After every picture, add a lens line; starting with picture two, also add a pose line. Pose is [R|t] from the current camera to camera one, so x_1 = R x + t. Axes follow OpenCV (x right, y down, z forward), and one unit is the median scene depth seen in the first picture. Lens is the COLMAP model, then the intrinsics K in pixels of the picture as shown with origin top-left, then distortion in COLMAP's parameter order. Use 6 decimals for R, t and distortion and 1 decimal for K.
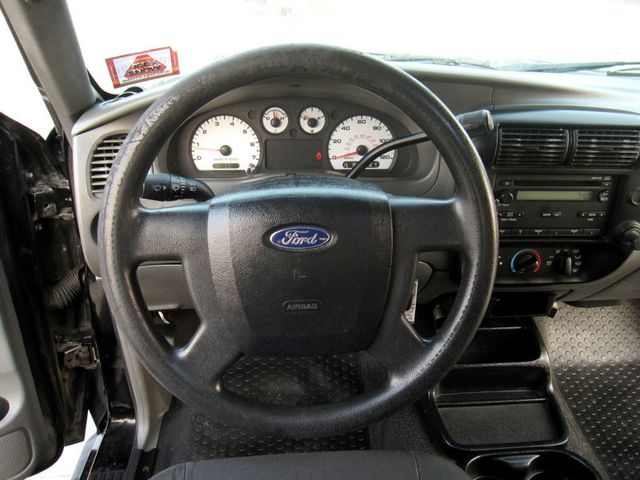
lens RADIAL K [[529.1, 0, 320.0], [0, 529.1, 240.0], [0, 0, 1]] dist [-0.076033, 0.037012]
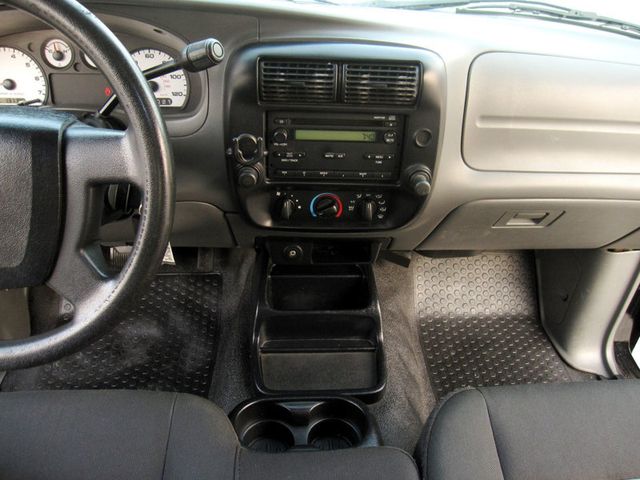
lens RADIAL K [[529.1, 0, 320.0], [0, 529.1, 240.0], [0, 0, 1]] dist [-0.076033, 0.037012]
pose [[0.999710, 0.020479, 0.012671, 0.388761], [-0.021521, 0.995841, 0.088529, 0.018566], [-0.010805, -0.088776, 0.995993, 0.025737]]
